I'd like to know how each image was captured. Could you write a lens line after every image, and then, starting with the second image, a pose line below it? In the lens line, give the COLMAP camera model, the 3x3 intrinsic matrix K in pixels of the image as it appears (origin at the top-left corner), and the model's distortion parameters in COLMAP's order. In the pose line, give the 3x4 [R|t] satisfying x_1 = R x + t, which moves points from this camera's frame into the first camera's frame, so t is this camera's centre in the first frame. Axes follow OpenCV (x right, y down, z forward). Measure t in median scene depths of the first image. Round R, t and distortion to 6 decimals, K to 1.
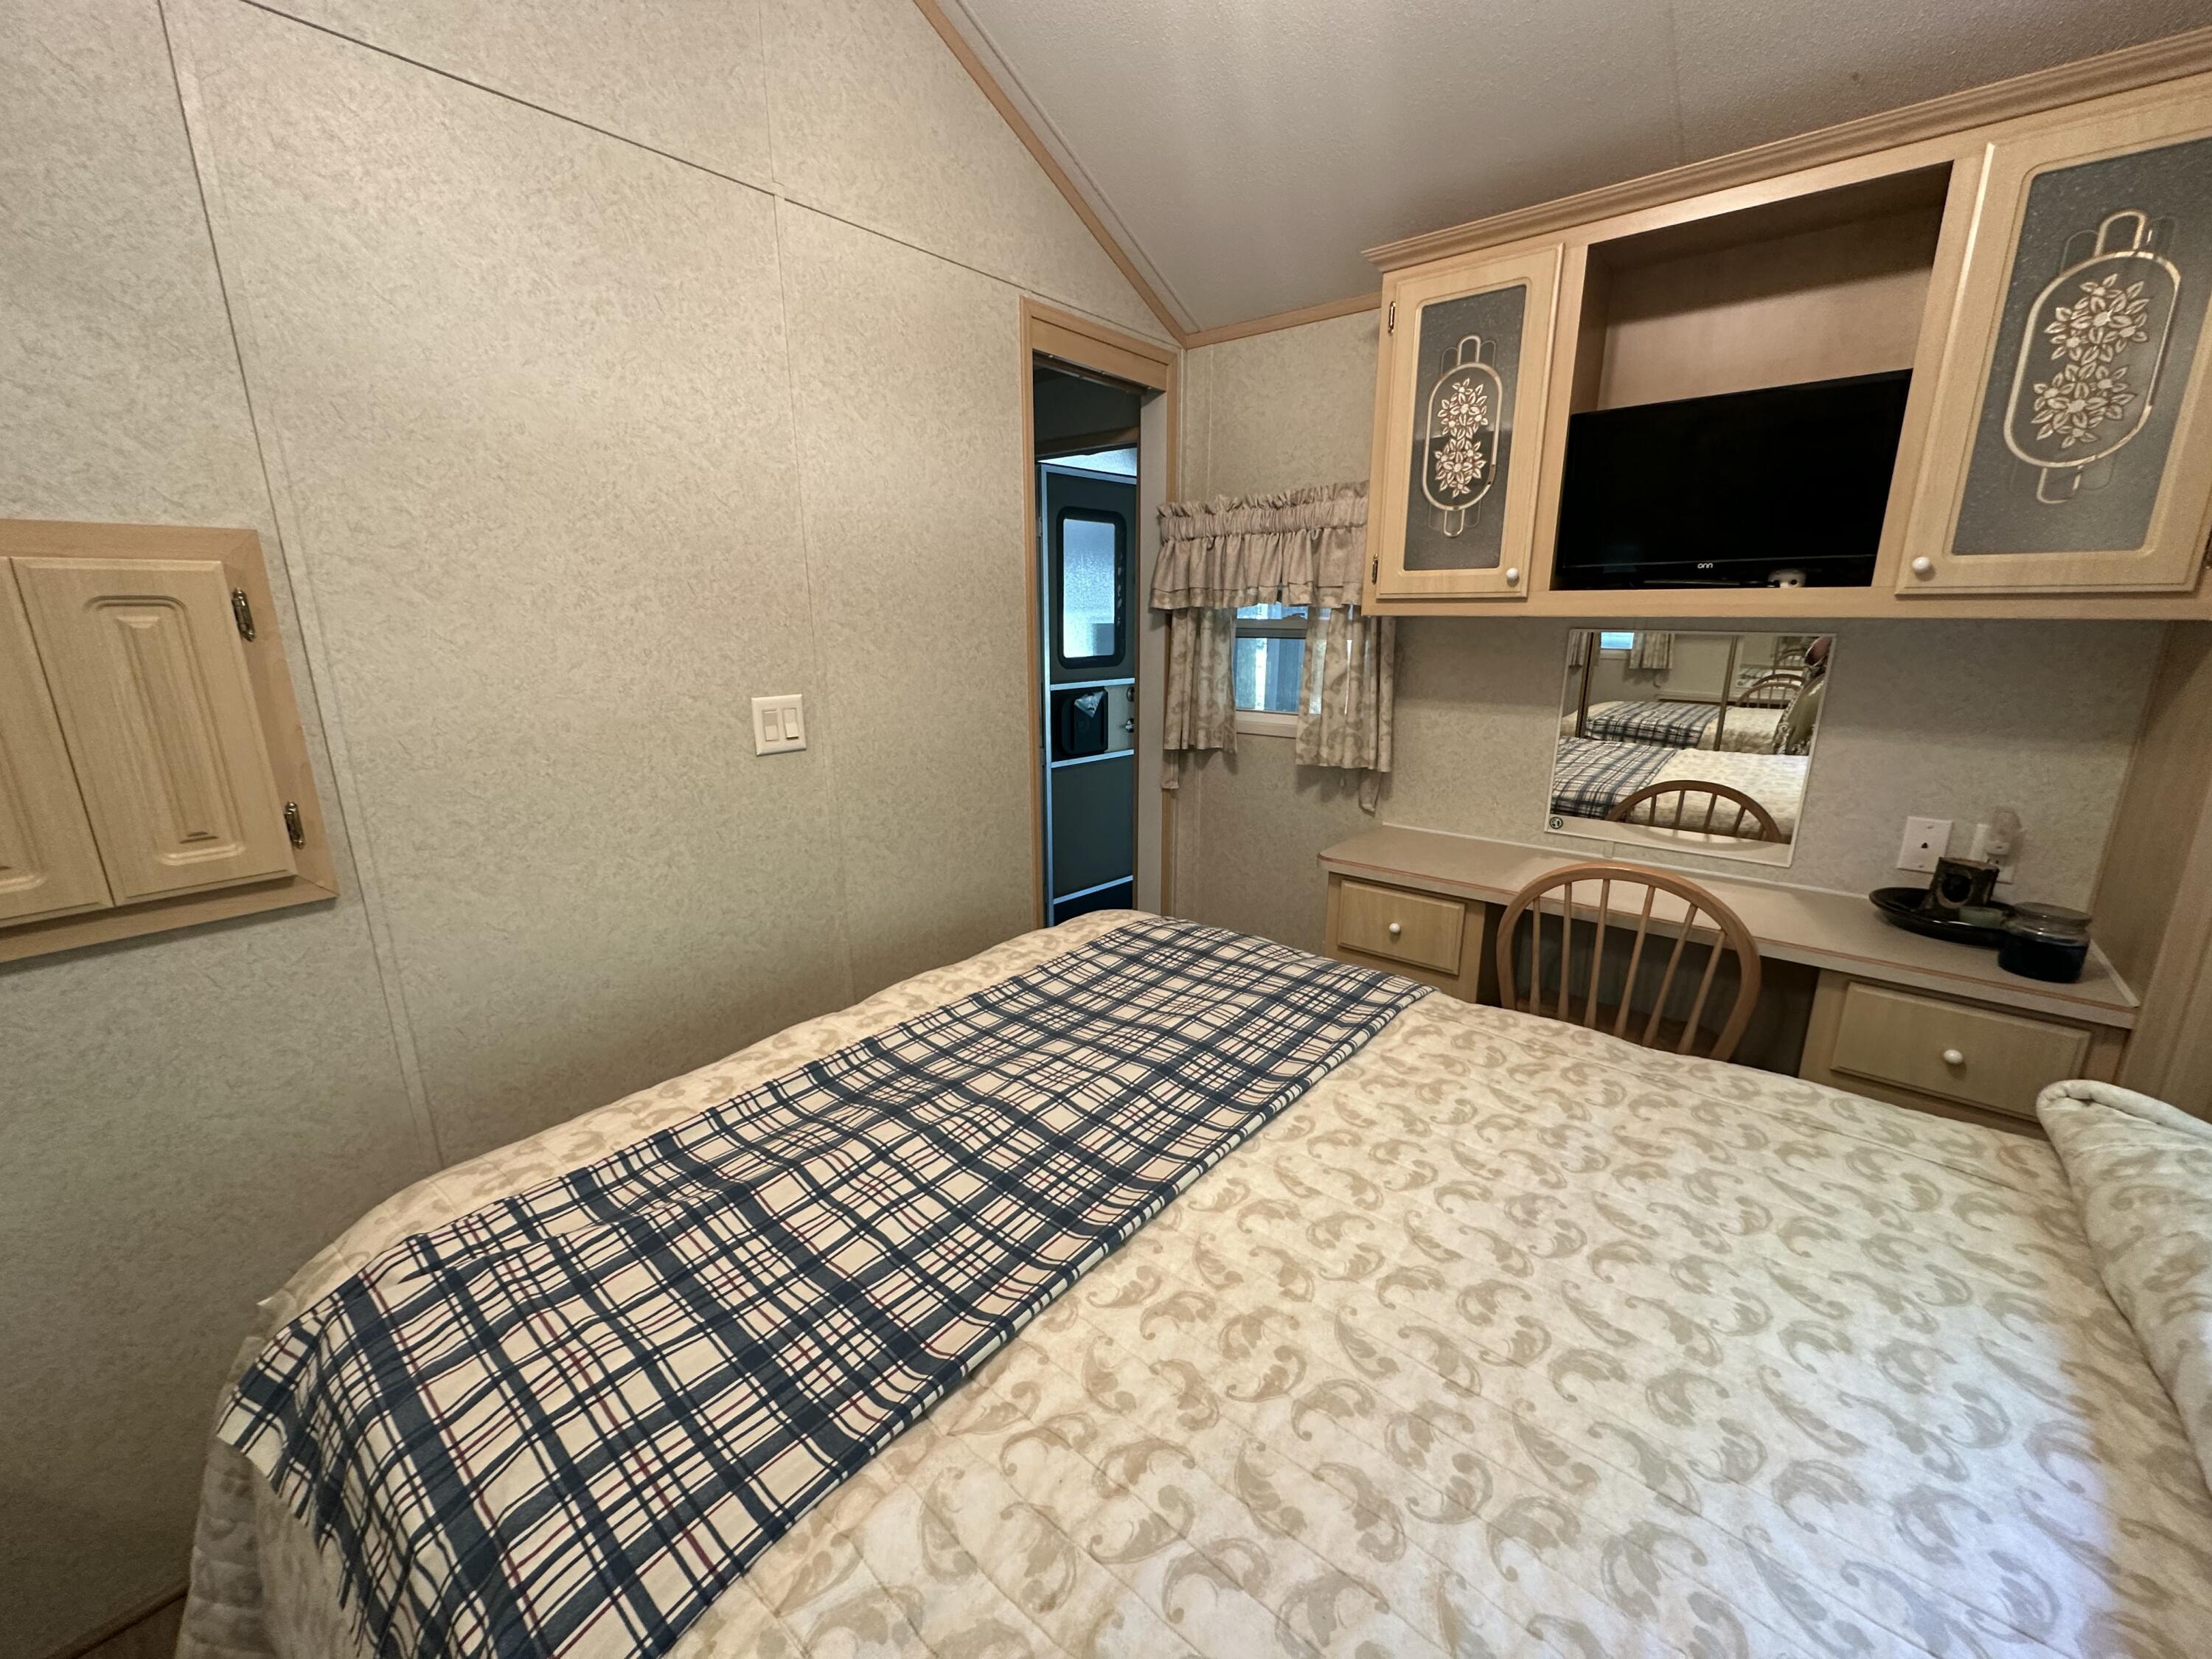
lens RADIAL K [[880.1, 0, 1114.1], [0, 880.1, 818.8], [0, 0, 1]] dist [0.019546, -0.000328]
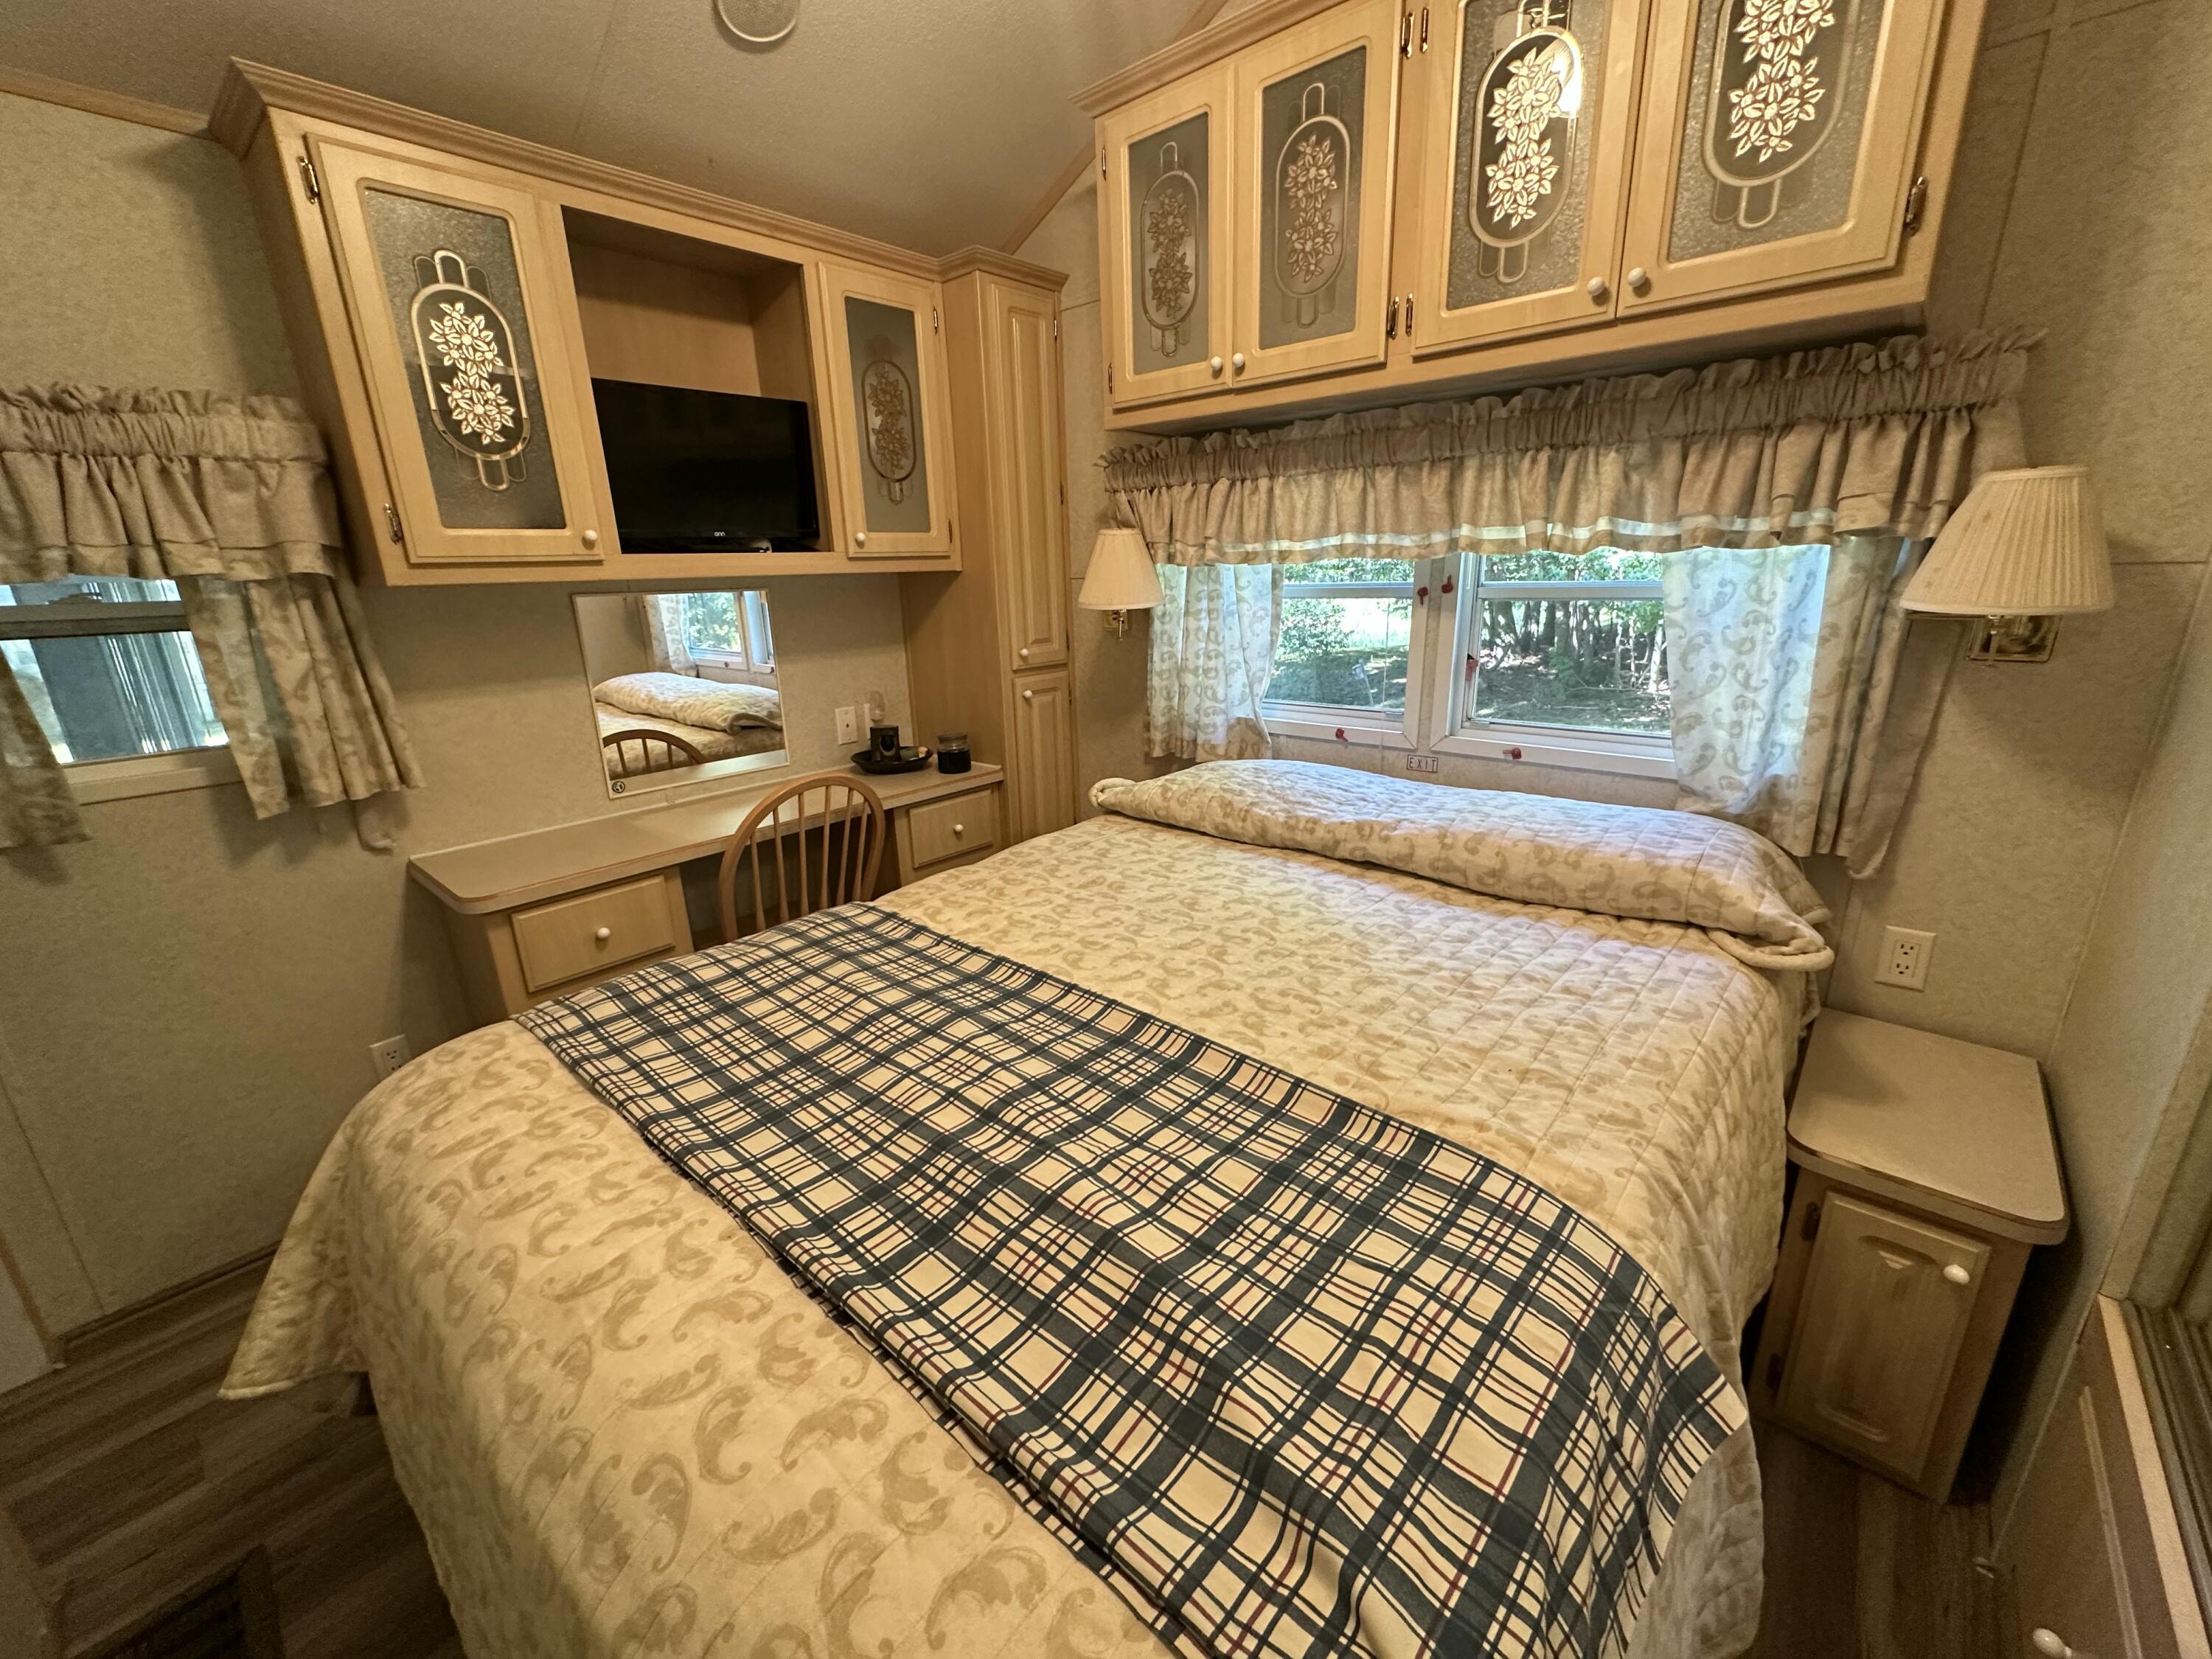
lens RADIAL K [[862.4, 0, 1109.5], [0, 862.4, 826.8], [0, 0, 1]] dist [0.000308, 0.000113]
pose [[0.056836, -0.294756, 0.953881, -0.623195], [0.260051, 0.926816, 0.270898, -0.109099], [-0.963921, 0.232661, 0.129328, 0.492038]]
